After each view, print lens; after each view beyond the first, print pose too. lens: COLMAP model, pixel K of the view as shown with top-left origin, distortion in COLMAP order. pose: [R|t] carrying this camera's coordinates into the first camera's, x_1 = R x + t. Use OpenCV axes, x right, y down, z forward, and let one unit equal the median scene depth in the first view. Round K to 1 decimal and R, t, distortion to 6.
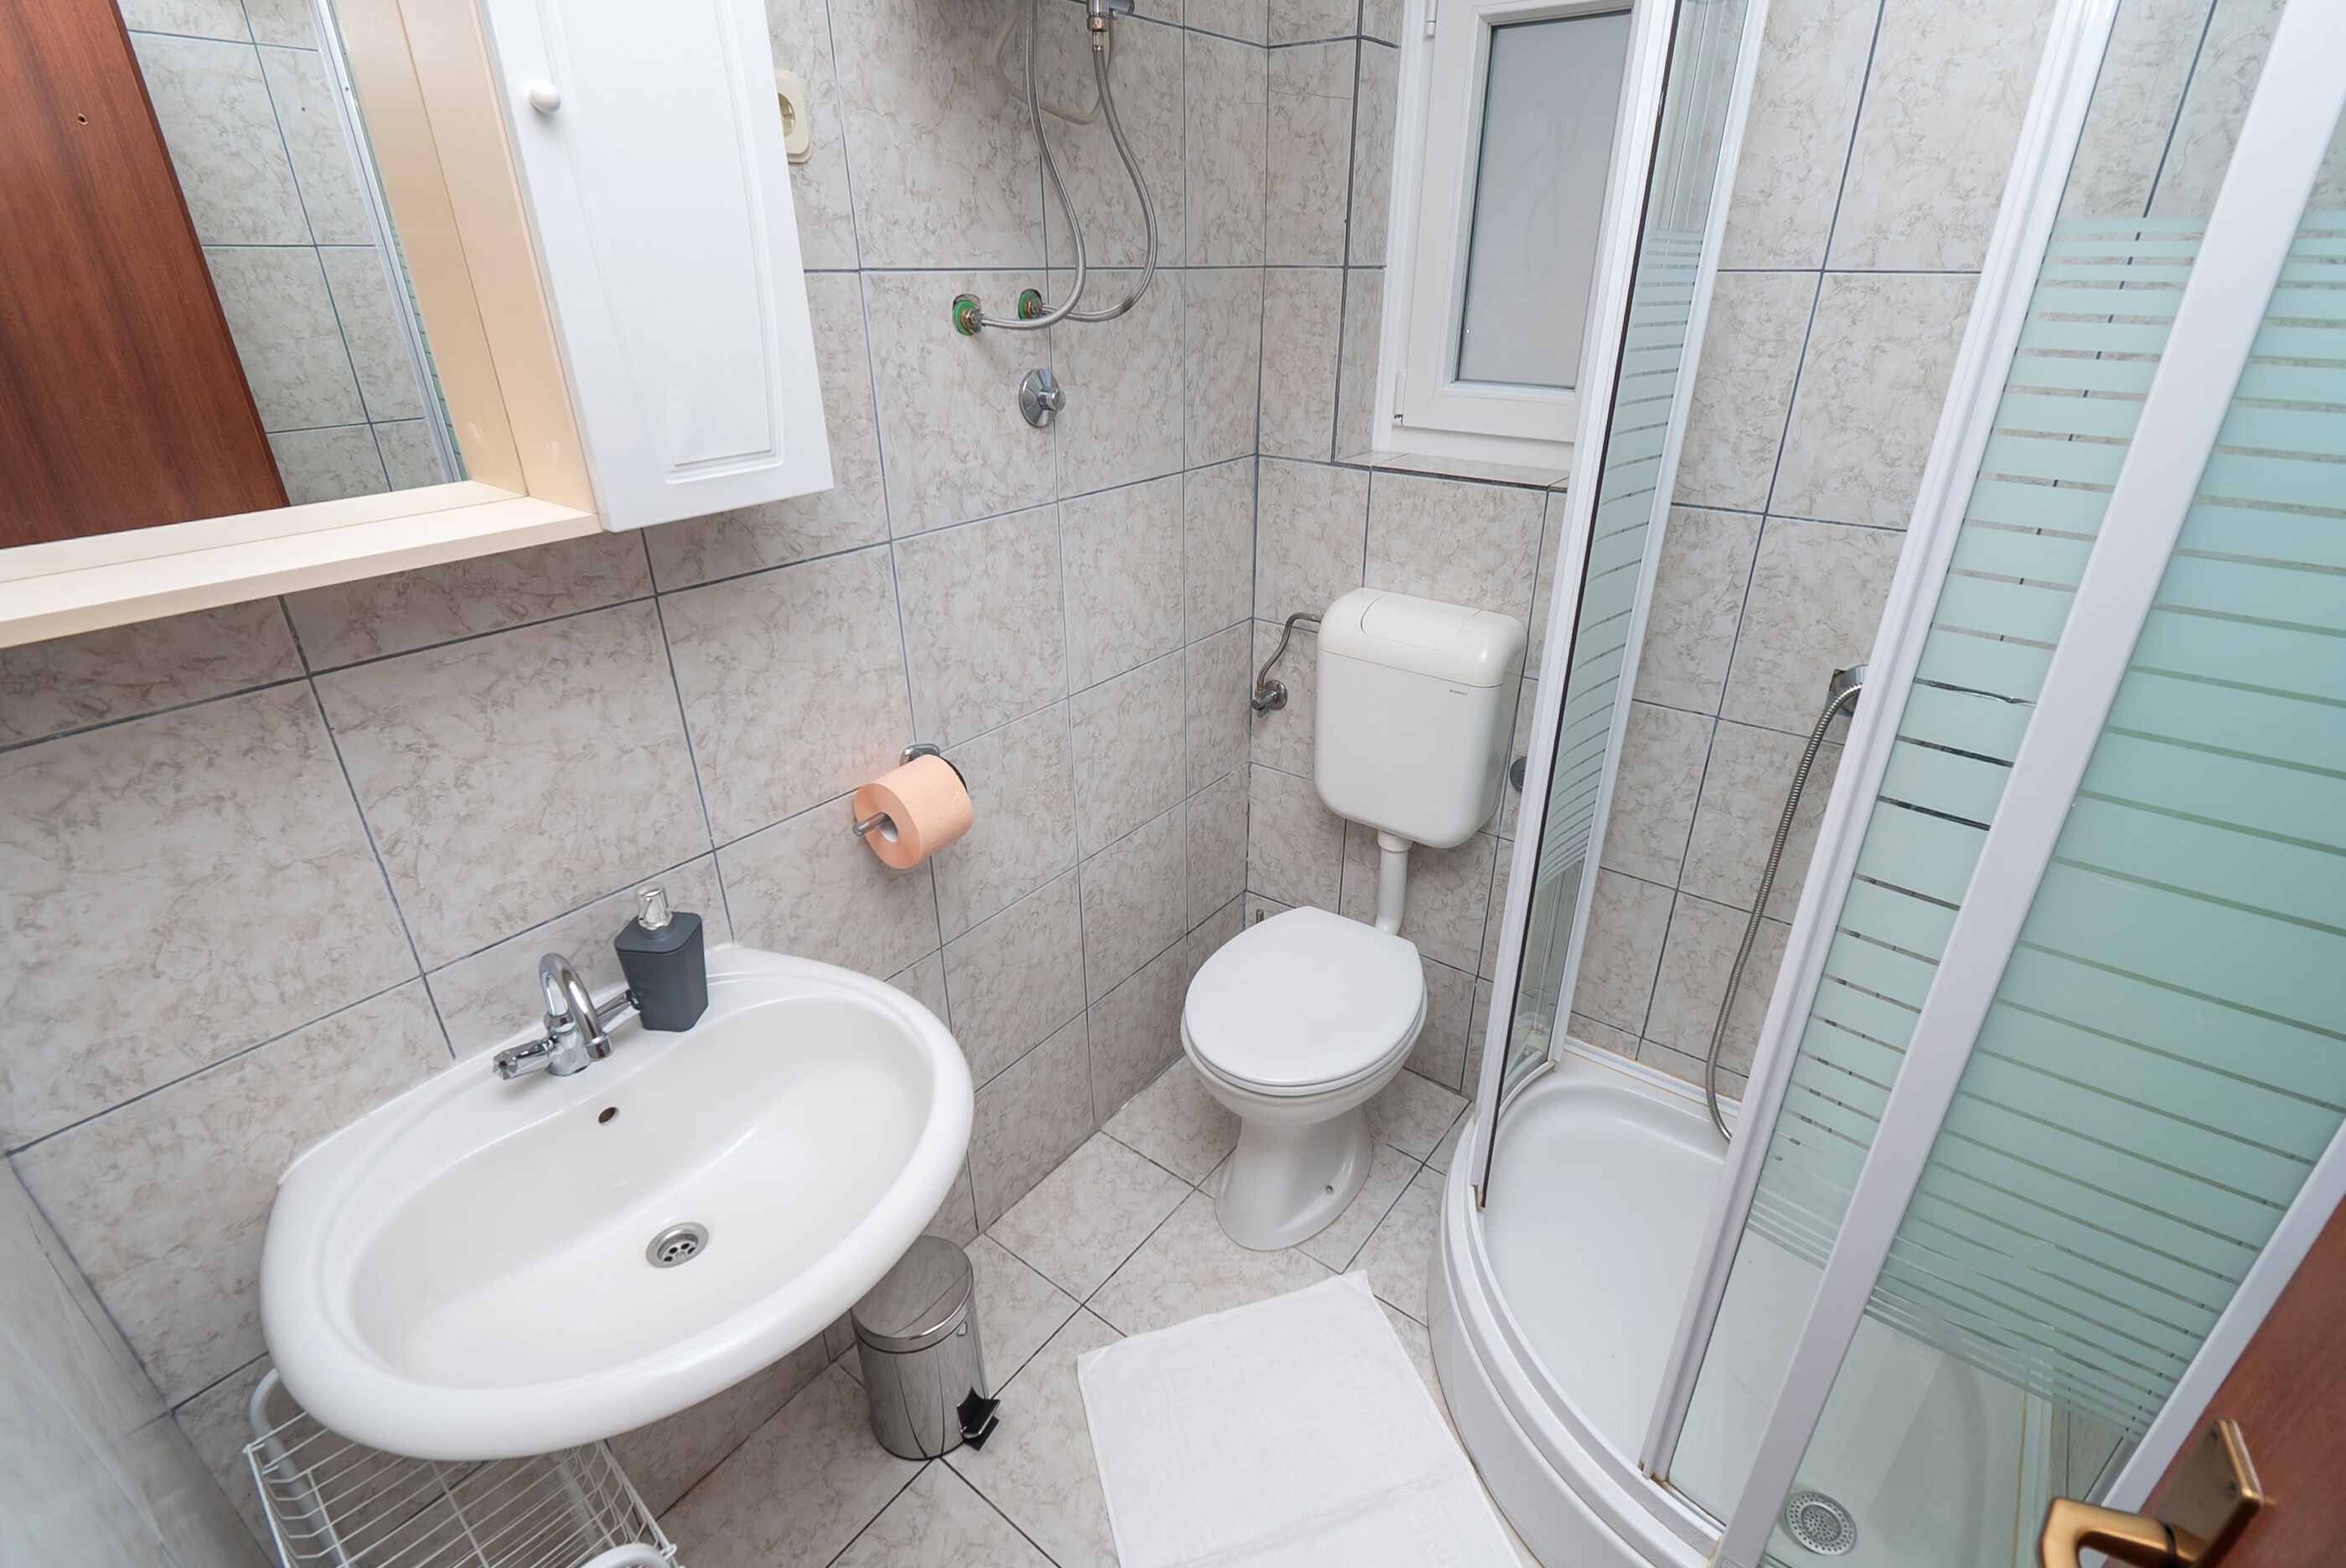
lens RADIAL K [[1076.1, 0, 1193.3], [0, 1076.1, 780.8], [0, 0, 1]] dist [0.004317, -0.010608]
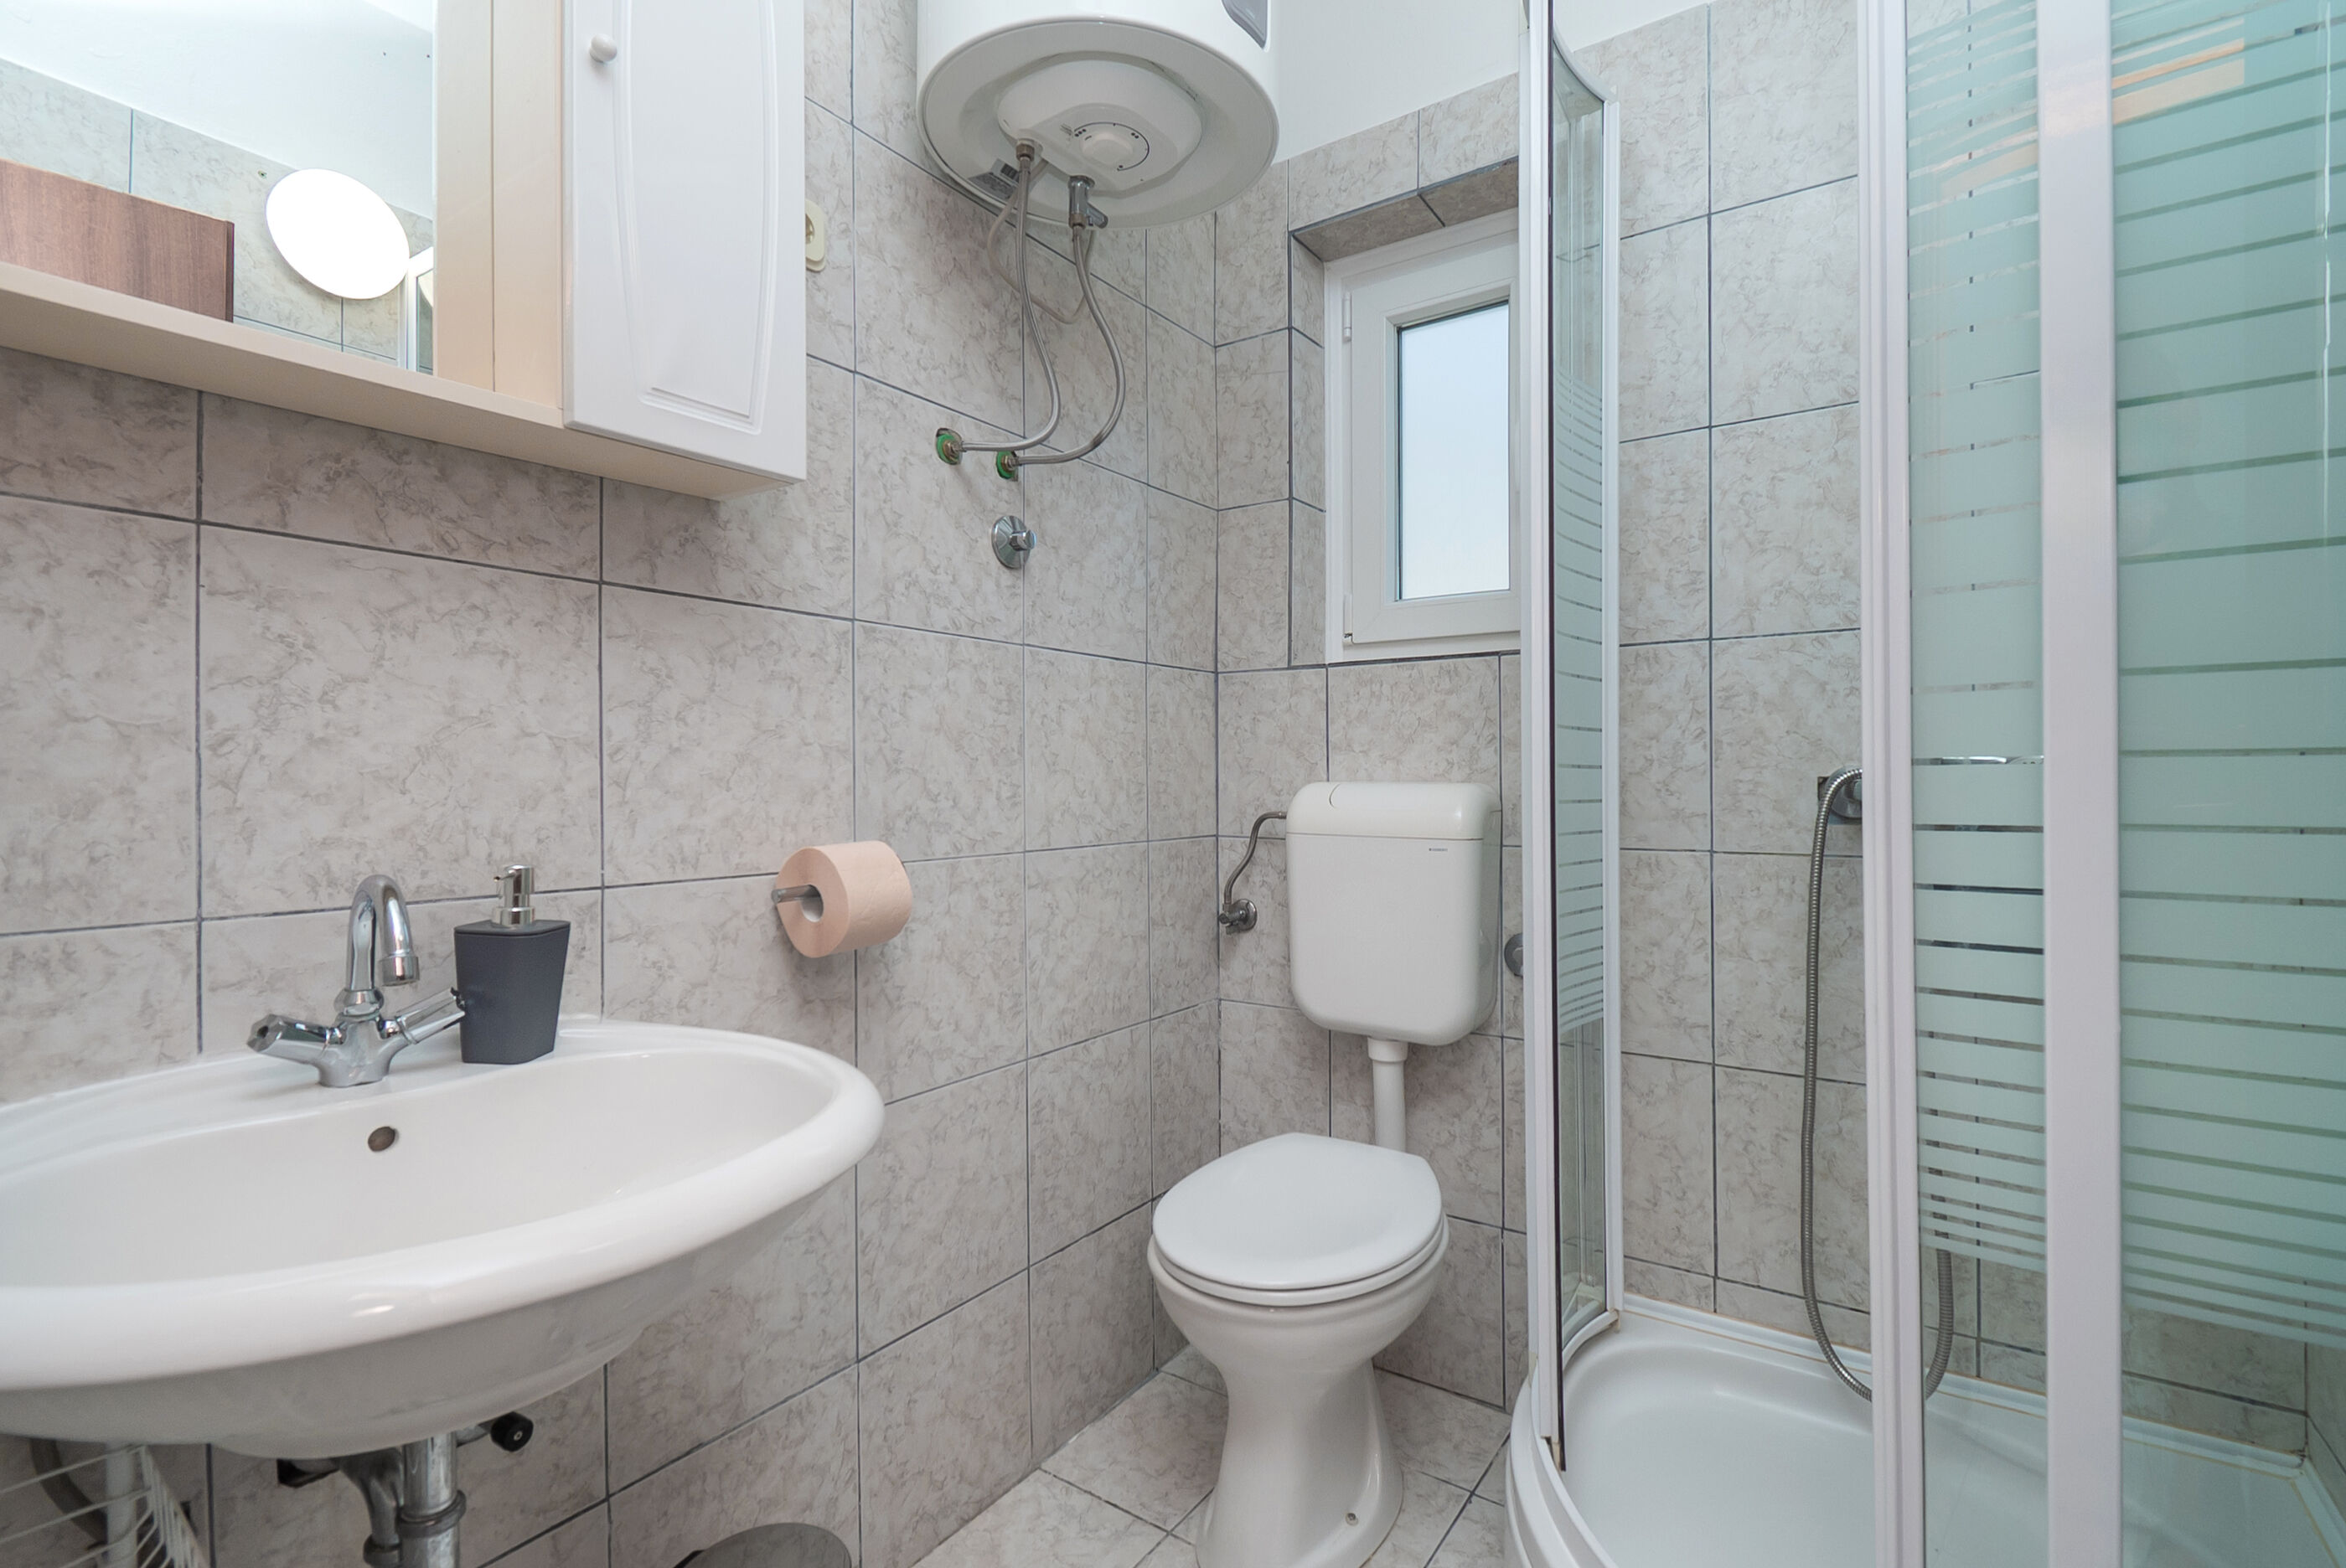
lens RADIAL K [[1076.1, 0, 1197.5], [0, 1076.1, 746.3], [0, 0, 1]] dist [0.004317, -0.010608]
pose [[0.998766, -0.006745, 0.049204, -0.015804], [0.027949, 0.895306, -0.444574, 0.333495], [-0.041054, 0.445401, 0.894390, 0.159267]]
